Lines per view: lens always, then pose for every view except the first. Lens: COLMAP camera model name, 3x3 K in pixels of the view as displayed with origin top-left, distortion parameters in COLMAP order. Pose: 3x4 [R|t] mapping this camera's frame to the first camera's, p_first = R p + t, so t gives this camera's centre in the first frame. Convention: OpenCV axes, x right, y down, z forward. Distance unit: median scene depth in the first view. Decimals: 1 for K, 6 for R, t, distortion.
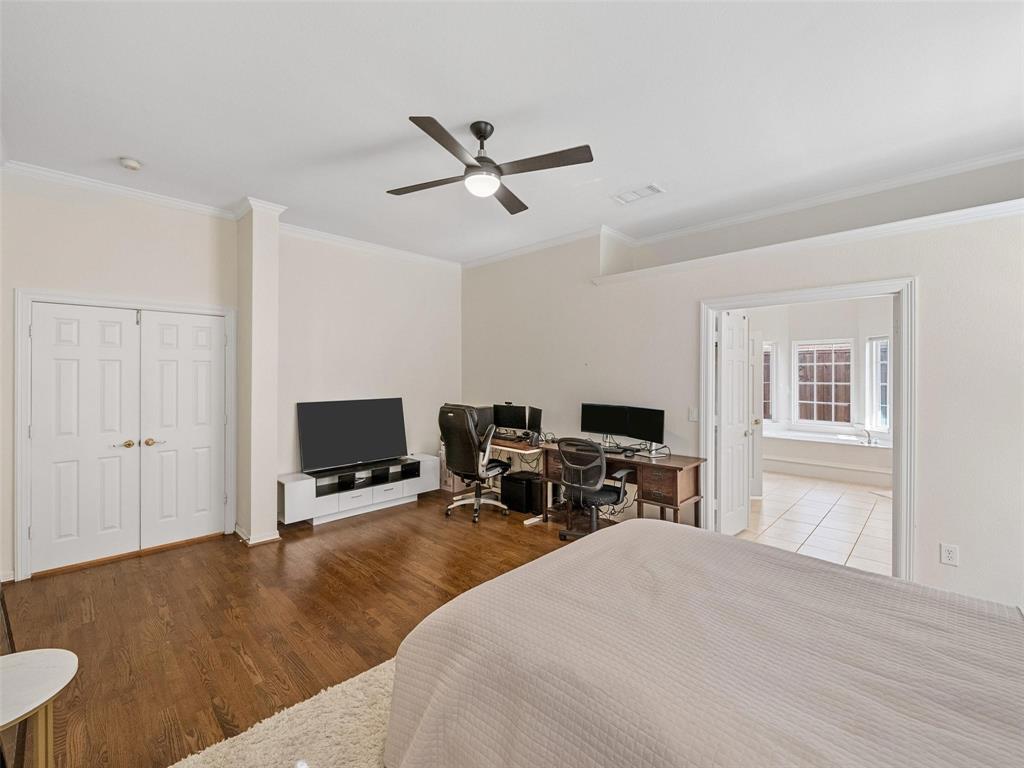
lens RADIAL K [[428.4, 0, 514.9], [0, 428.4, 379.5], [0, 0, 1]] dist [-0.012409, 0.000048]
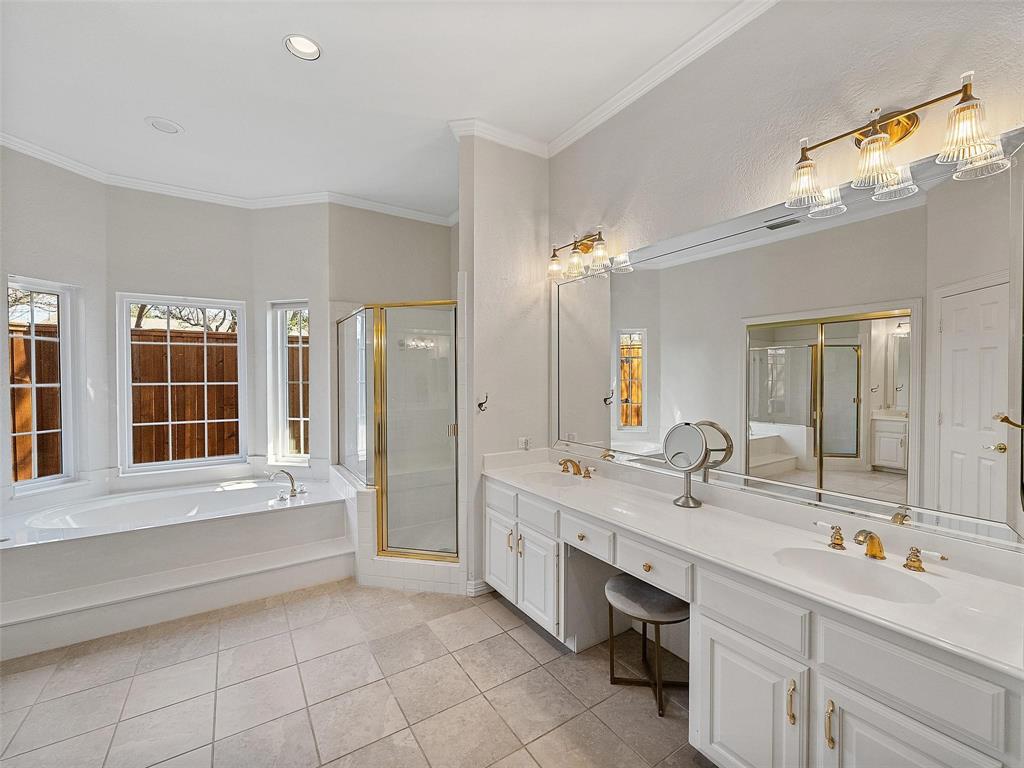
lens RADIAL K [[428.4, 0, 514.9], [0, 428.4, 379.5], [0, 0, 1]] dist [-0.012409, 0.000048]
pose [[0.212638, -0.003606, 0.977124, 0.332069], [0.003476, 0.999990, 0.002934, 0.003924], [-0.977125, 0.002772, 0.212648, 0.540676]]
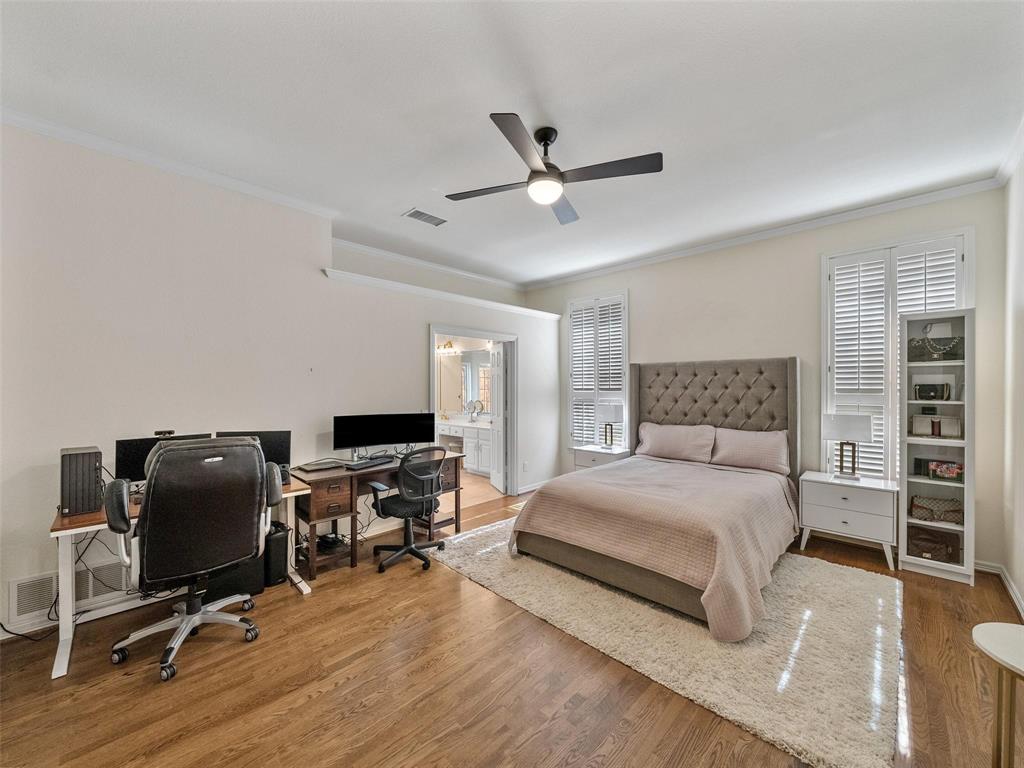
lens RADIAL K [[398.8, 0, 514.4], [0, 398.8, 386.6], [0, 0, 1]] dist [-0.000003, -0.000002]
pose [[0.003449, -0.000300, 0.999994, -0.362537], [0.006398, 0.999979, 0.000278, -0.000351], [-0.999974, 0.006397, 0.003451, 0.379310]]
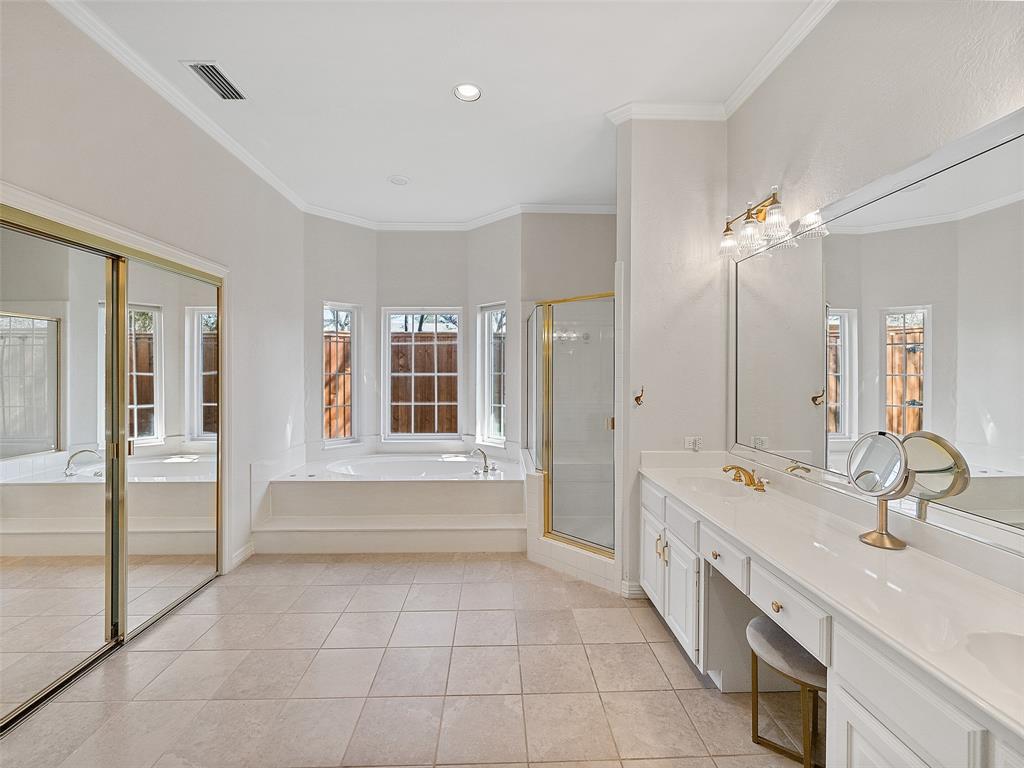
lens RADIAL K [[432.5, 0, 508.8], [0, 432.5, 368.1], [0, 0, 1]] dist [-0.014322, -0.000170]
pose [[0.689448, 0.008661, 0.724283, 0.356787], [-0.003323, 0.999956, -0.008794, 0.005260], [-0.724328, 0.003656, 0.689446, 0.478871]]
